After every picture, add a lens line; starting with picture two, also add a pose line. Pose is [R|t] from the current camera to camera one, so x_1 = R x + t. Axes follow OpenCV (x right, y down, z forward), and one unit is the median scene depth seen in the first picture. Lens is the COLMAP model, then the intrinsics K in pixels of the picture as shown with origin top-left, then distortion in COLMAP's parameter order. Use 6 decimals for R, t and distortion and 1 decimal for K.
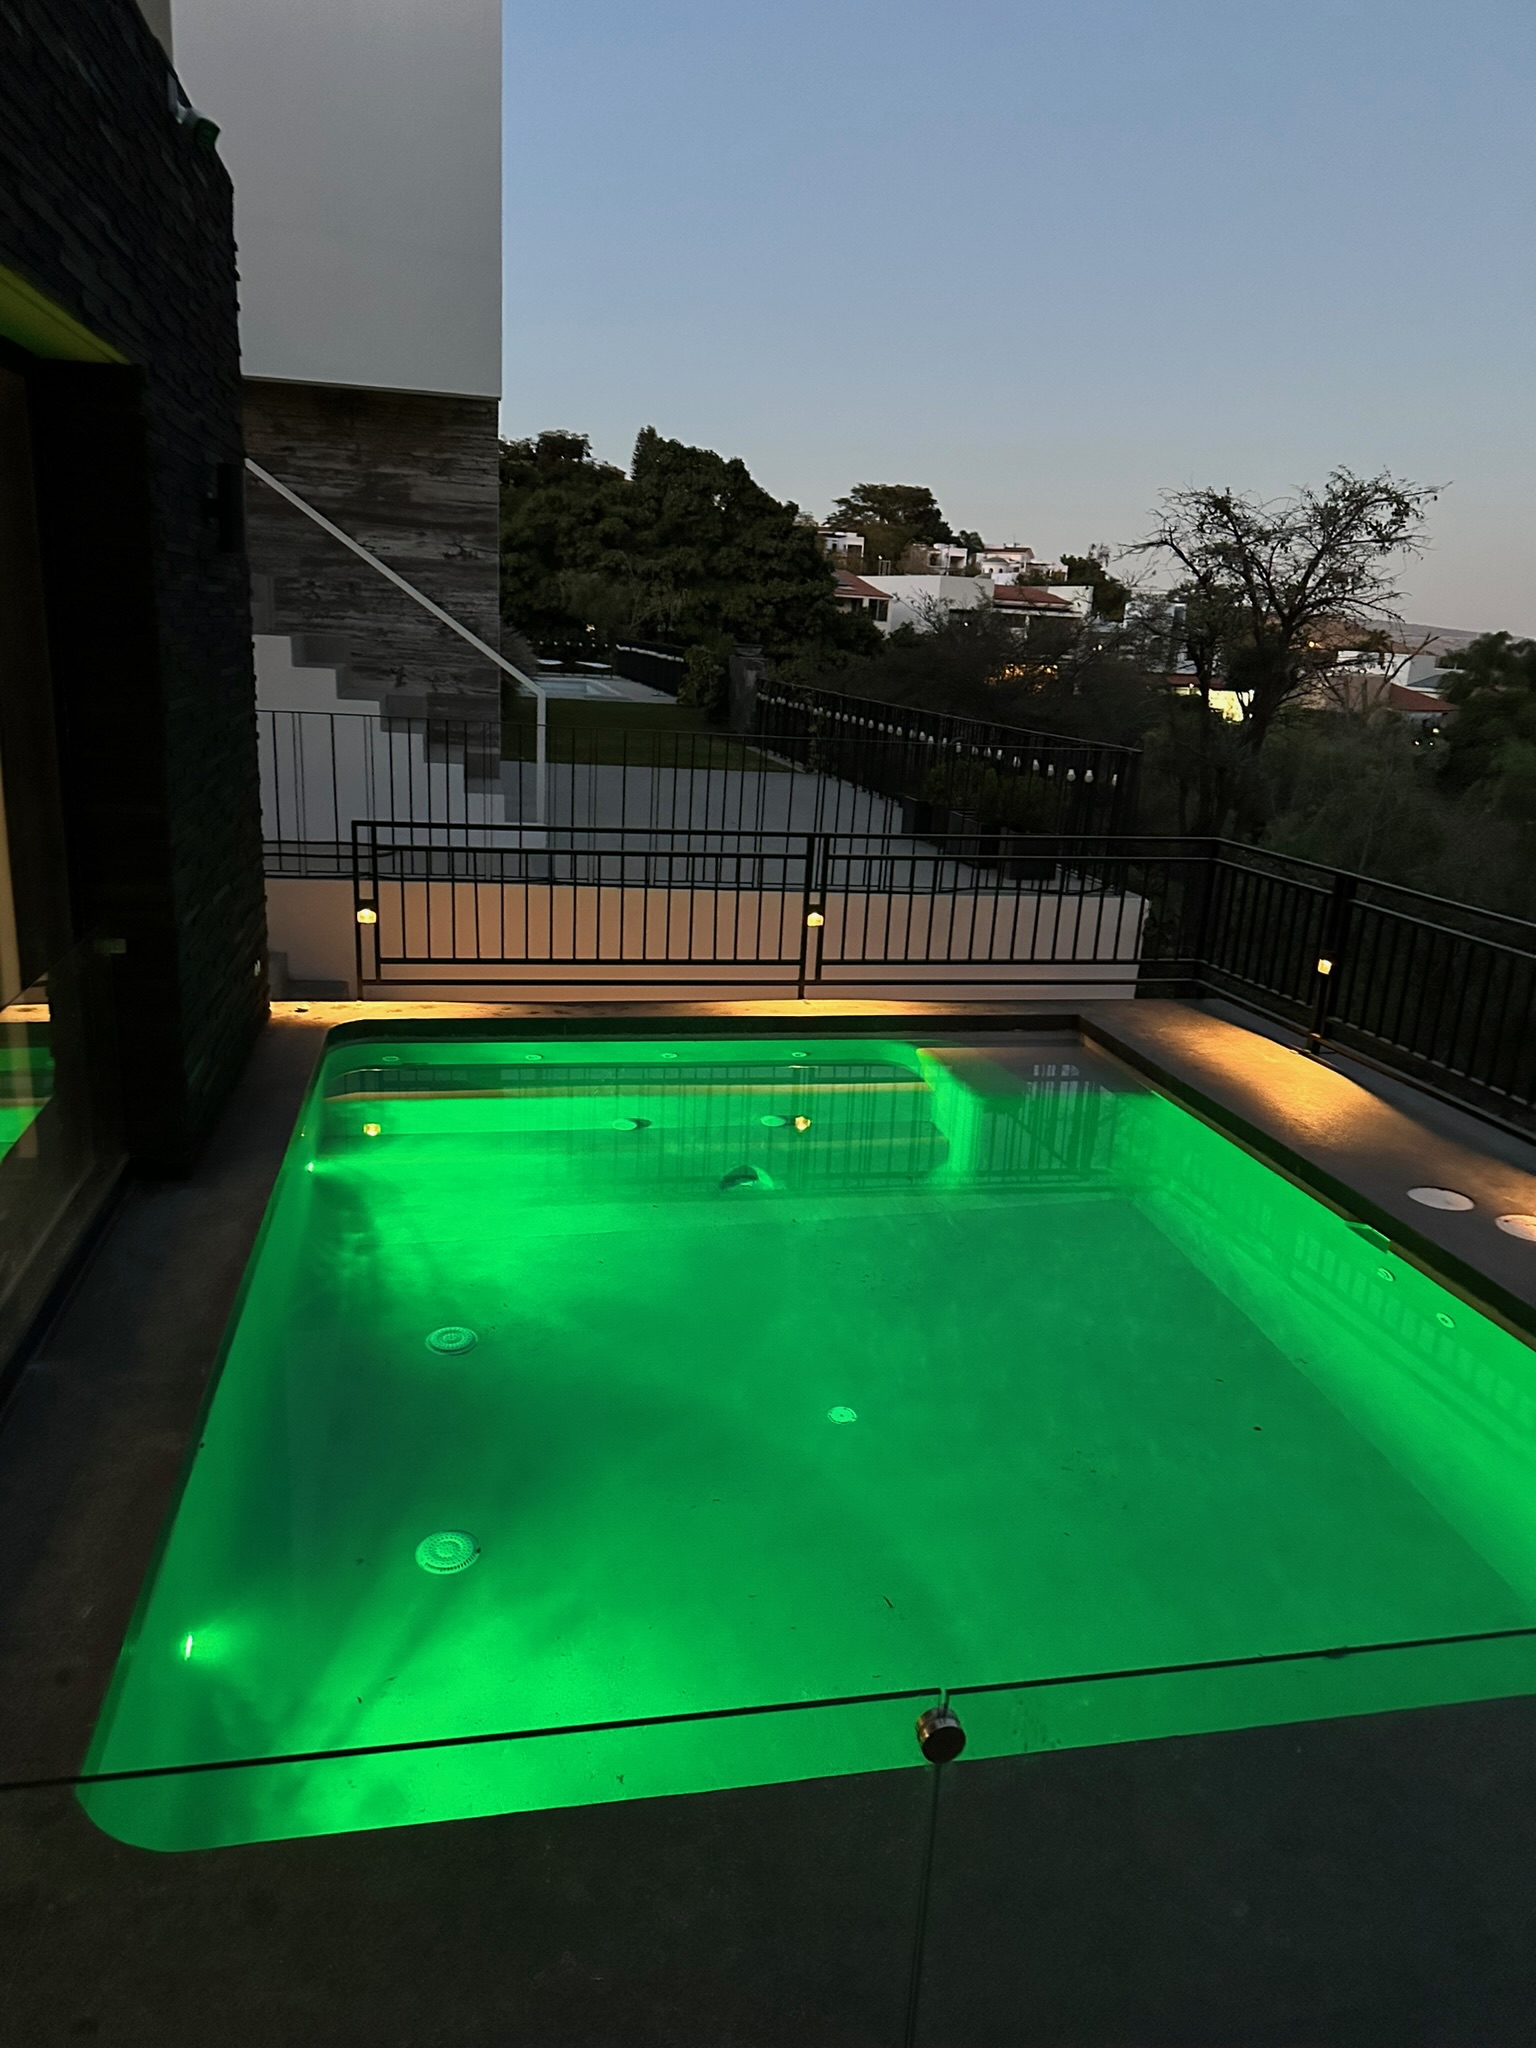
lens RADIAL K [[1414.9, 0, 765.9], [0, 1414.9, 1027.6], [0, 0, 1]] dist [0.057148, -0.062786]
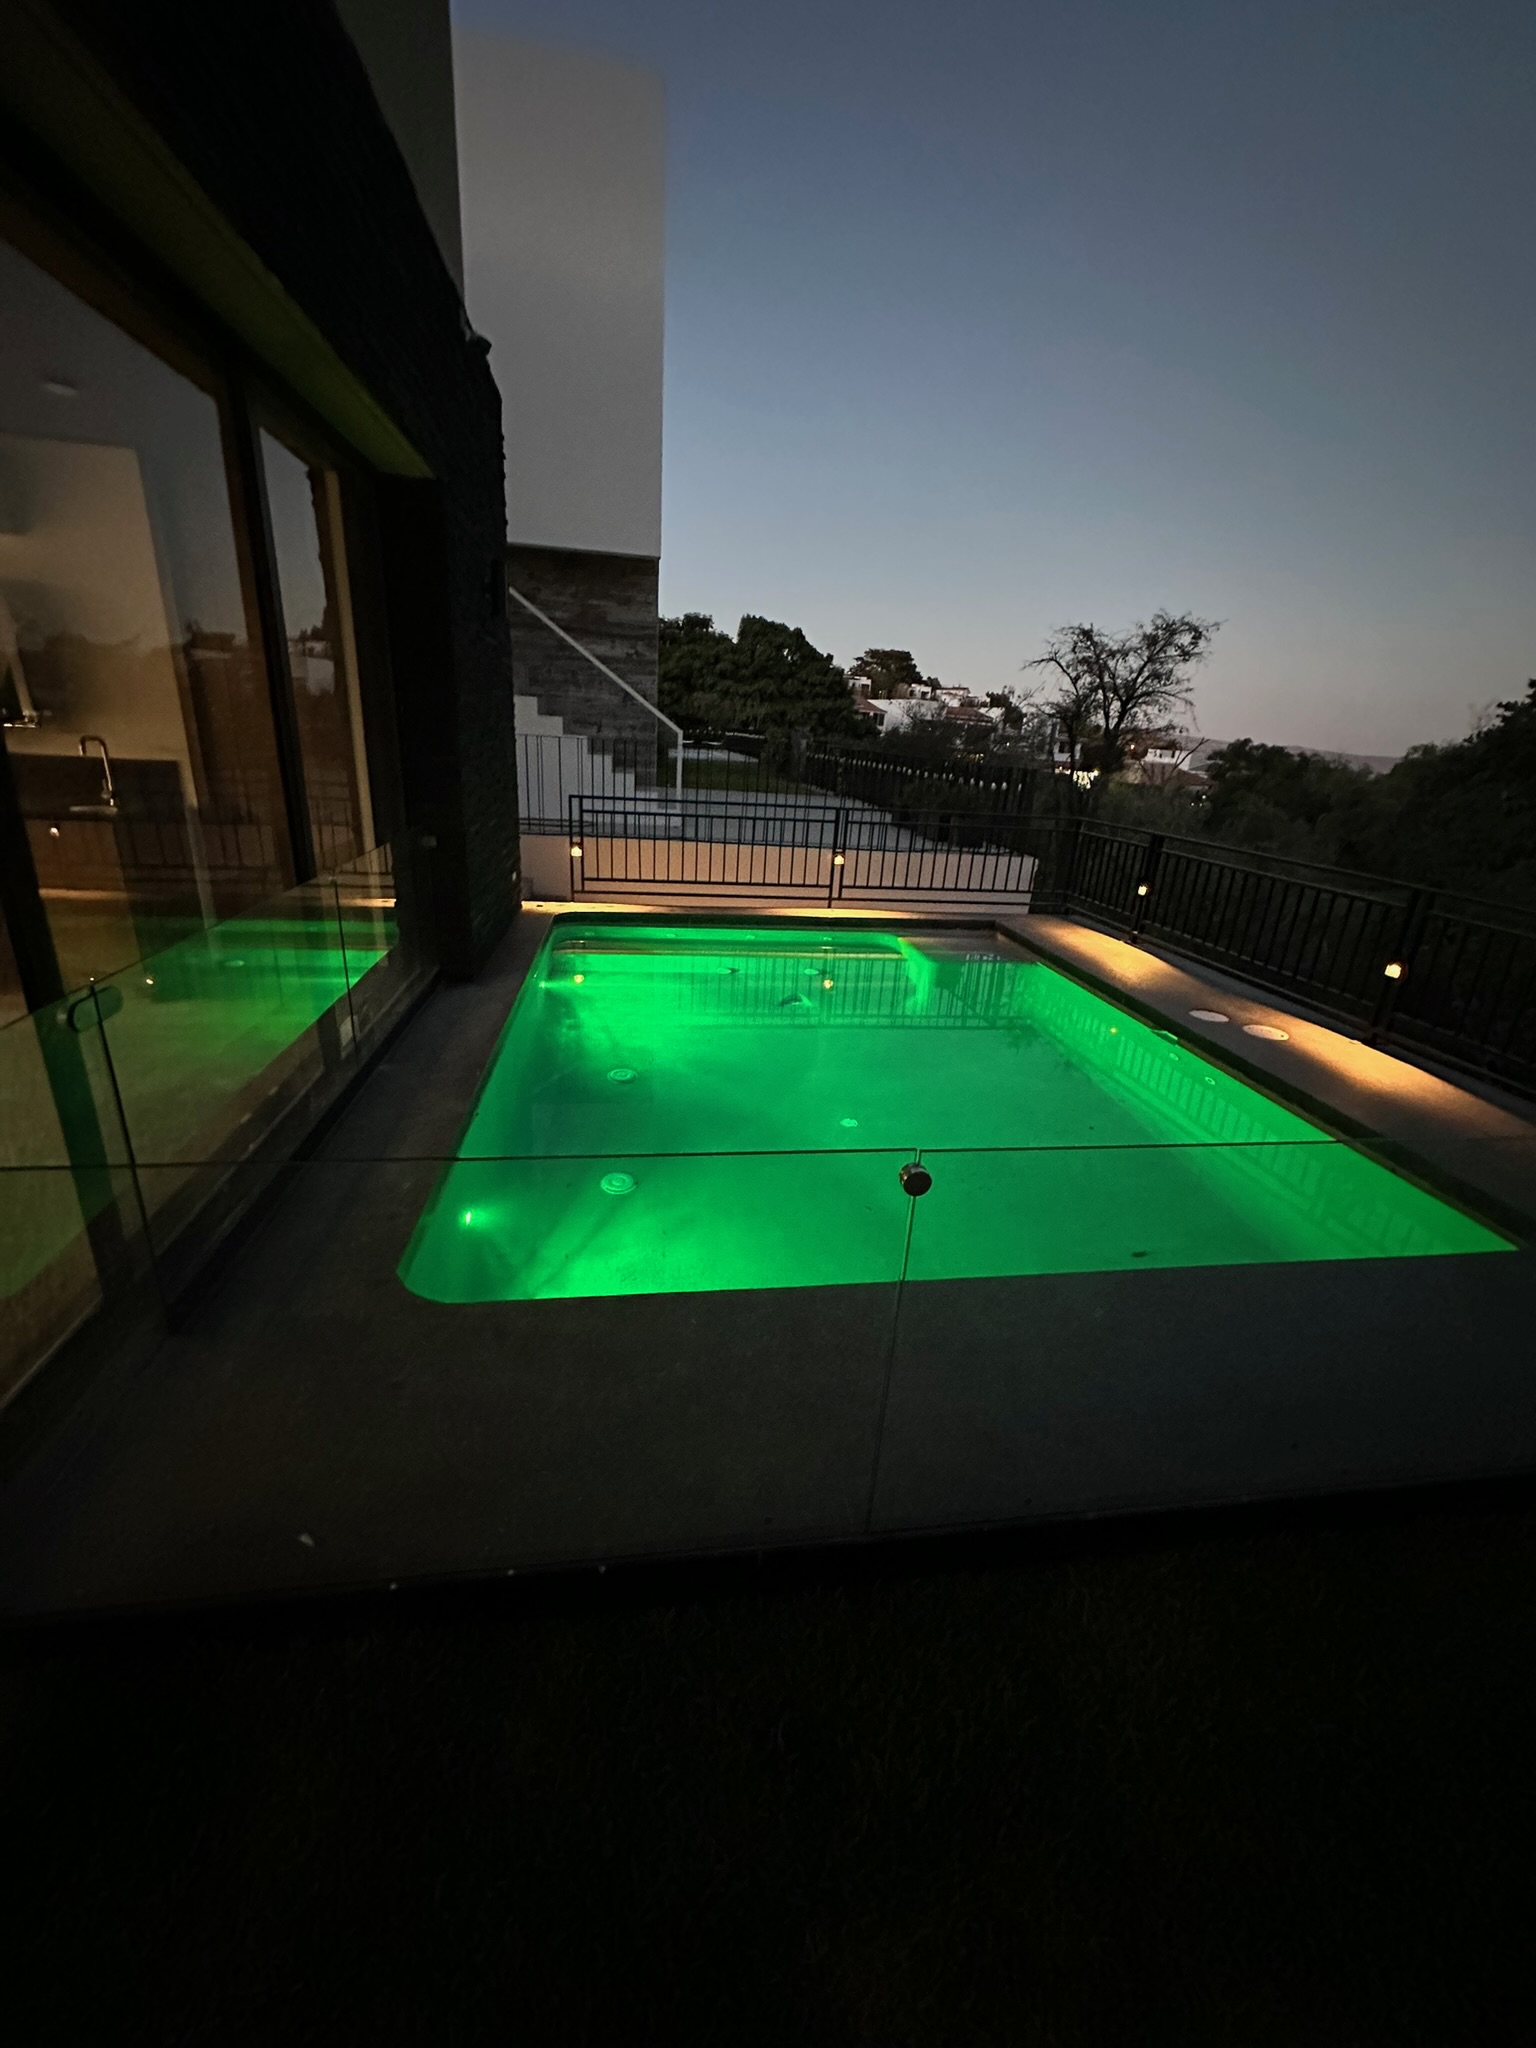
lens RADIAL K [[805.9, 0, 775.8], [0, 805.9, 1021.4], [0, 0, 1]] dist [-0.001392, -0.000027]
pose [[0.999028, 0.023596, -0.037246, -0.000371], [-0.021302, 0.997921, 0.060821, 0.053587], [0.038604, -0.059969, 0.997453, 0.024787]]
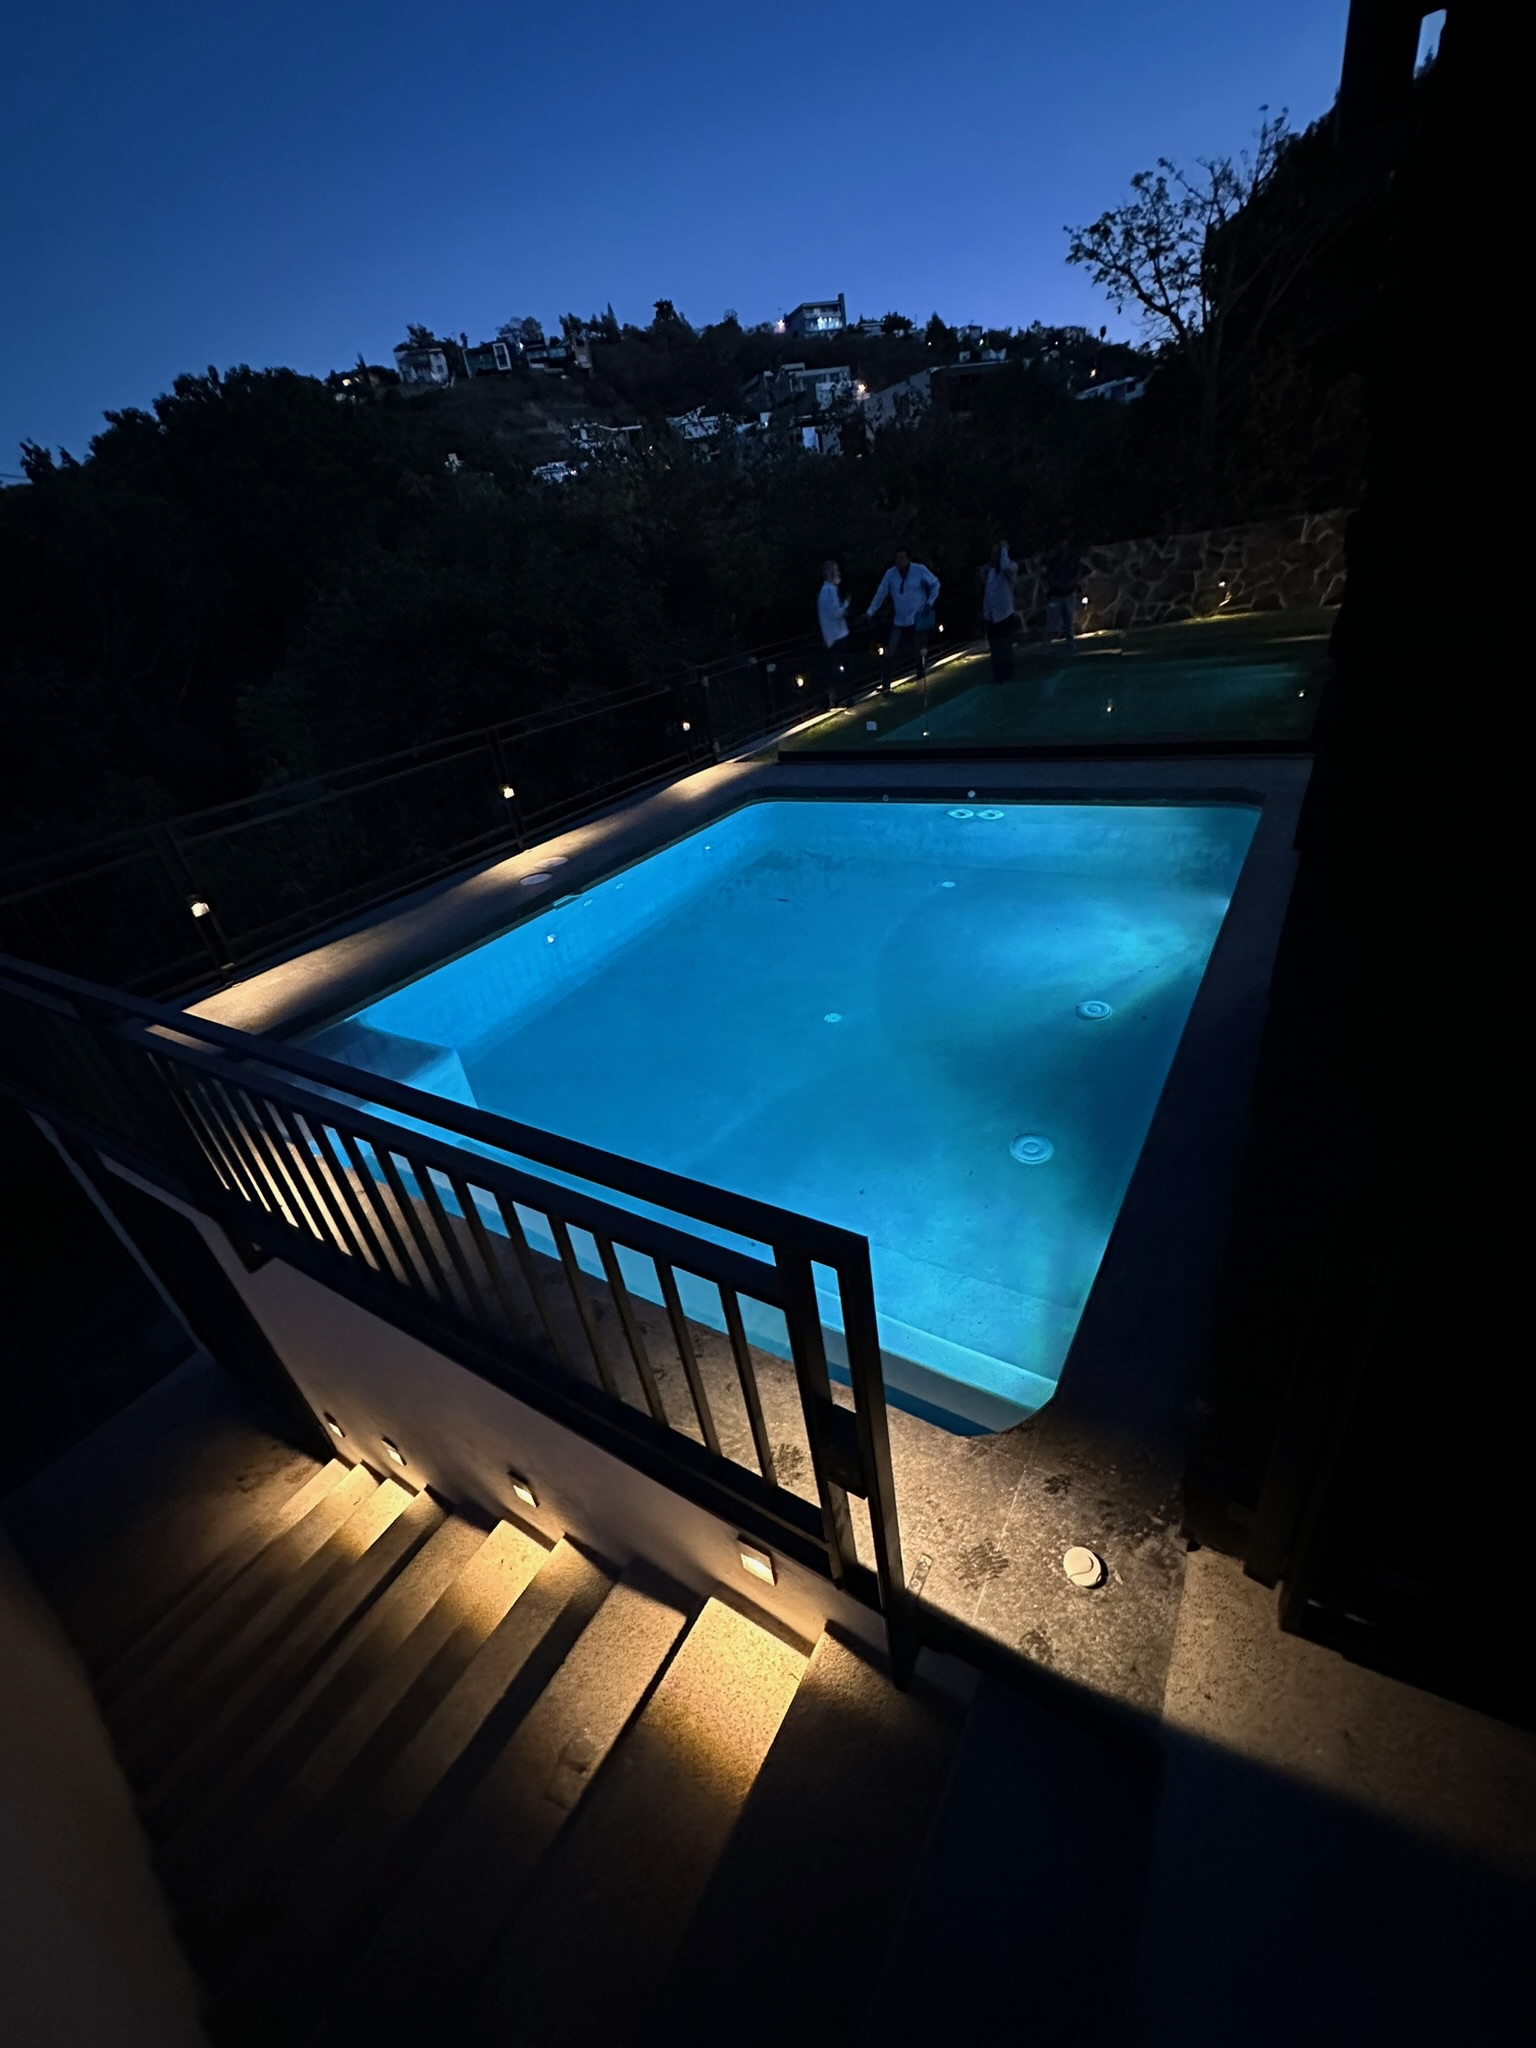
lens RADIAL K [[805.9, 0, 768.8], [0, 805.9, 1025.8], [0, 0, 1]] dist [-0.001392, -0.000027]
pose [[-0.738424, -0.280727, 0.613125, -0.277833], [0.279199, 0.700356, 0.656924, -0.211604], [-0.613822, 0.656272, -0.438781, 0.866897]]
